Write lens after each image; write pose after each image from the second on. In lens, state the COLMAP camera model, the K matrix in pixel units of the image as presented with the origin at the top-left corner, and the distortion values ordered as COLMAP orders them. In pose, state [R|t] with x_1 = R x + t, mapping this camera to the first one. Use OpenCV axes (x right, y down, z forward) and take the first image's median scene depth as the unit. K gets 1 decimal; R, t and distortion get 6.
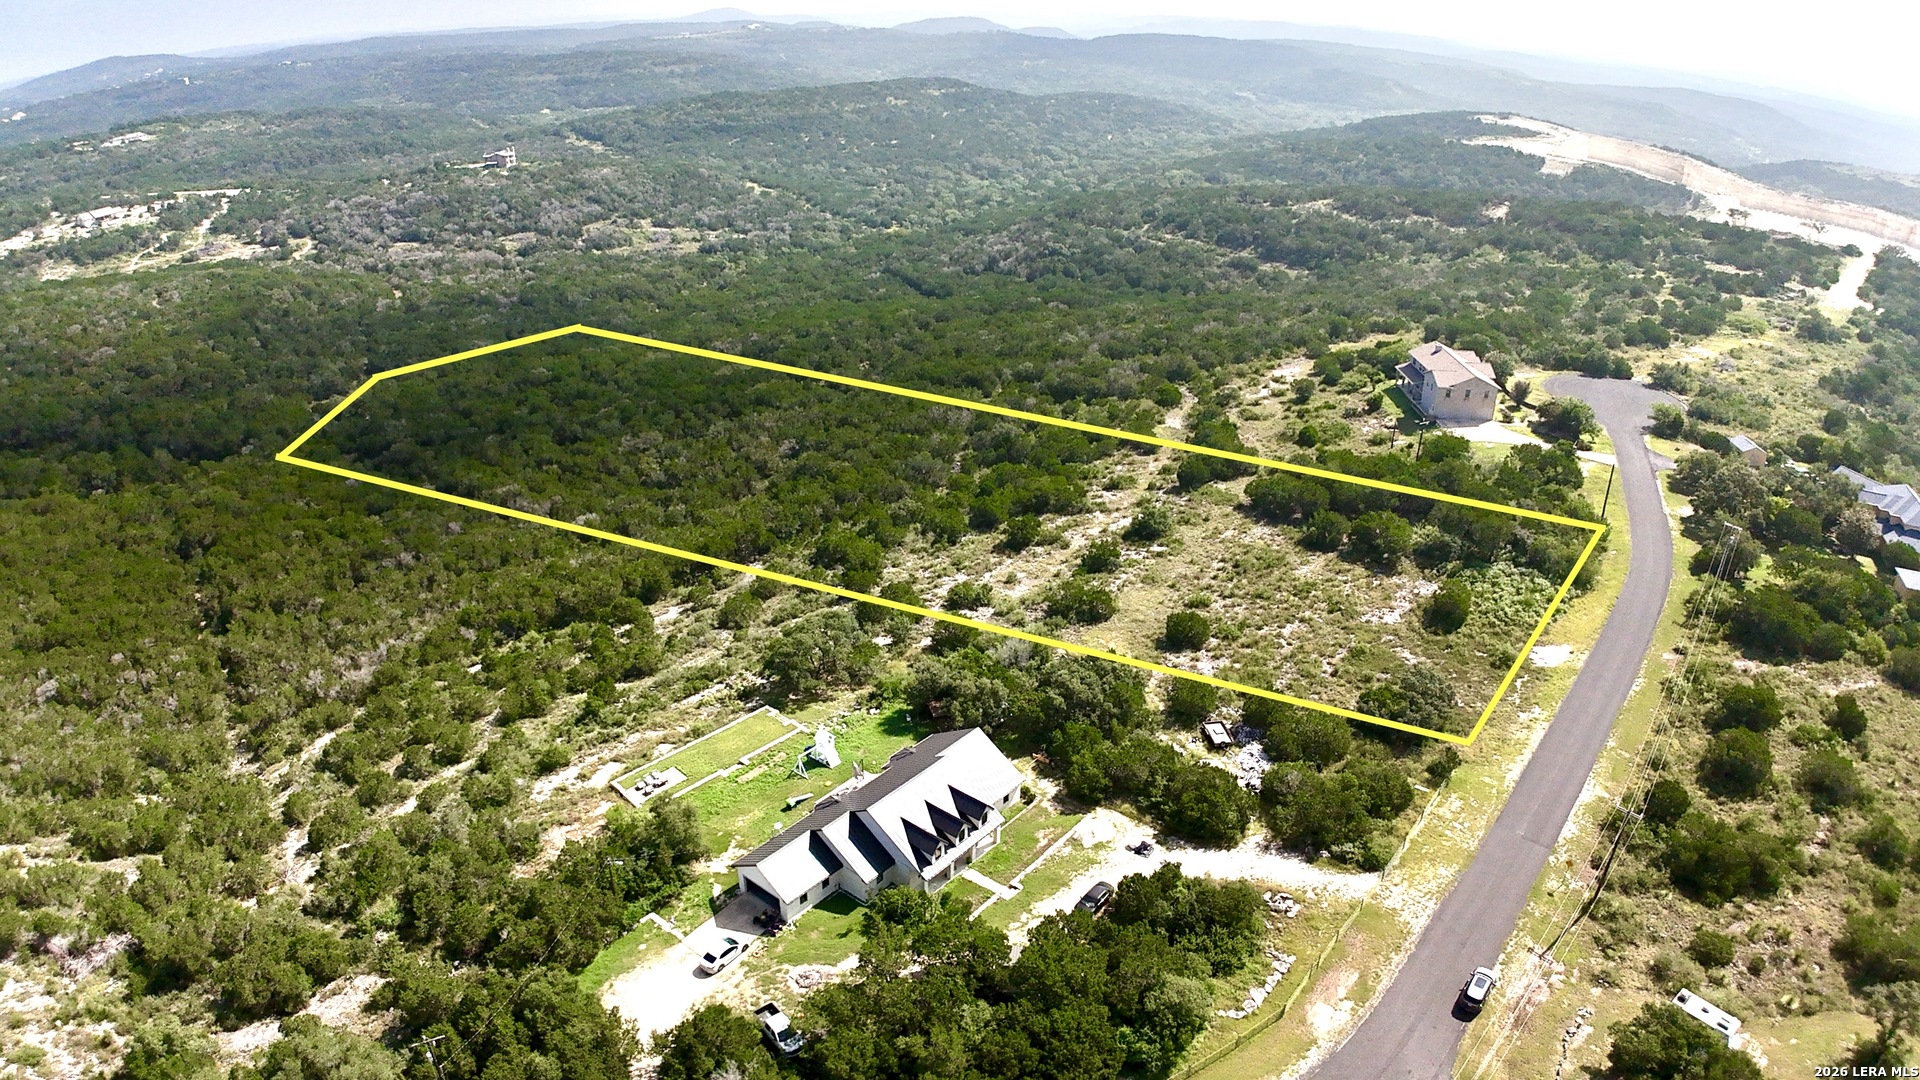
lens RADIAL K [[1180.5, 0, 957.8], [0, 1180.5, 543.4], [0, 0, 1]] dist [-0.183625, 0.021118]
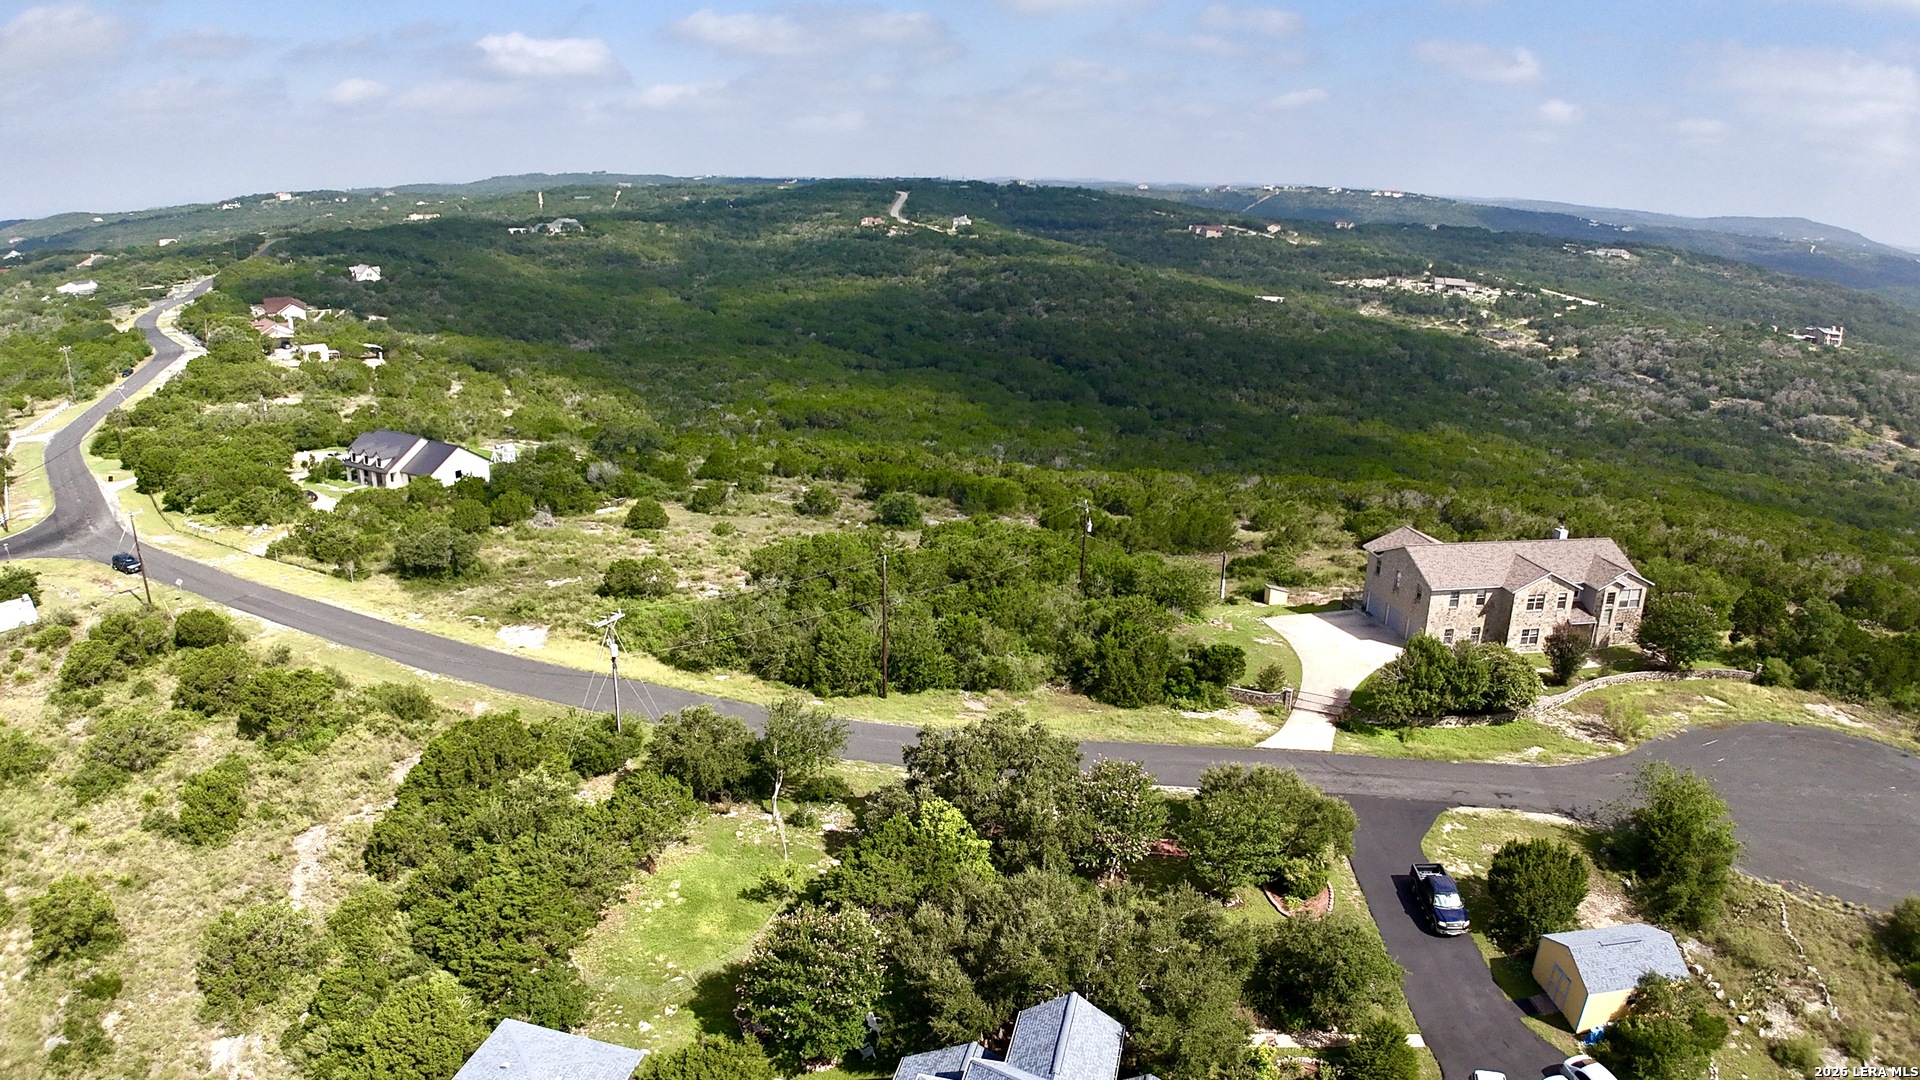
lens RADIAL K [[1179.7, 0, 960.3], [0, 1179.7, 542.8], [0, 0, 1]] dist [-0.184078, 0.021703]
pose [[0.211505, 0.293910, -0.932139, 0.409754], [-0.435277, 0.882239, 0.179411, -0.071484], [0.875099, 0.367793, 0.314531, 0.310359]]
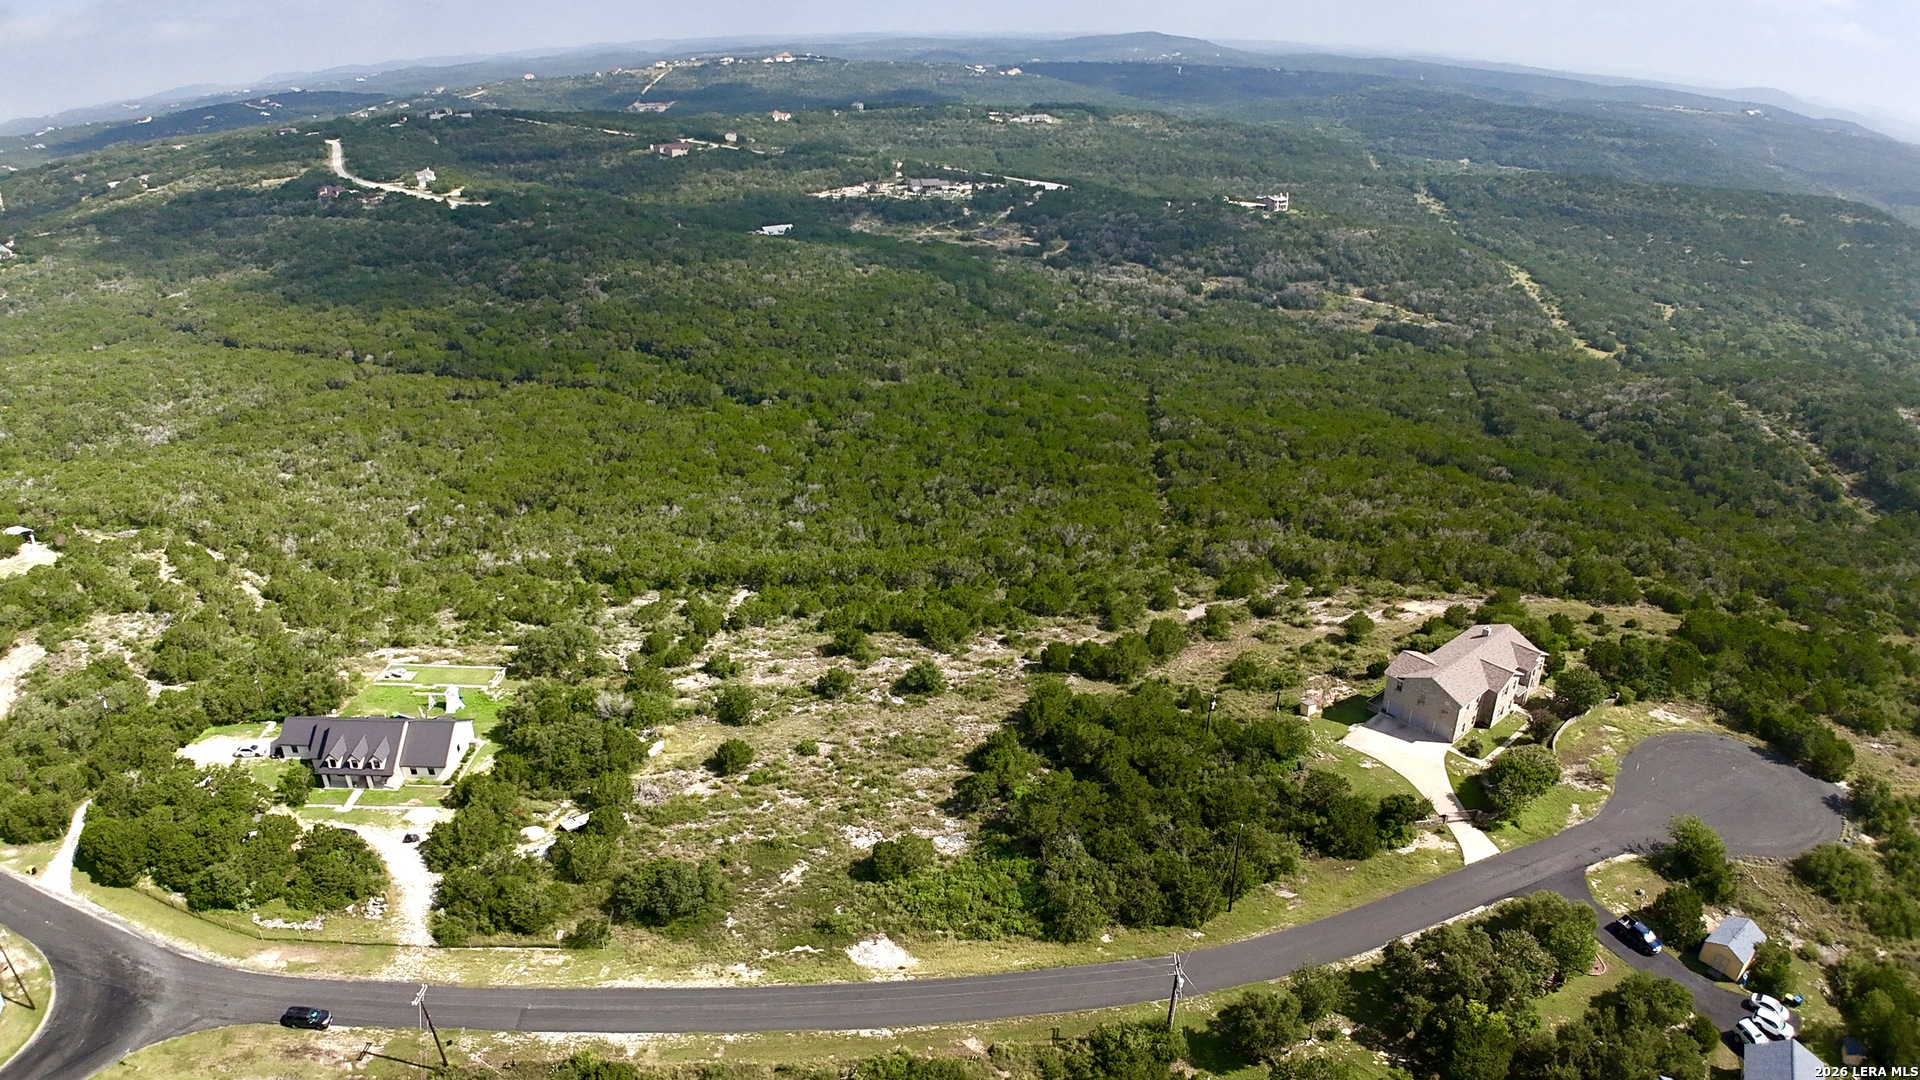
lens RADIAL K [[1183.5, 0, 957.6], [0, 1183.5, 539.1], [0, 0, 1]] dist [-0.186816, 0.023516]
pose [[0.670778, 0.295467, -0.680262, 0.339094], [-0.313462, 0.944212, 0.101021, -0.097957], [0.672160, 0.145474, 0.725974, 0.107969]]
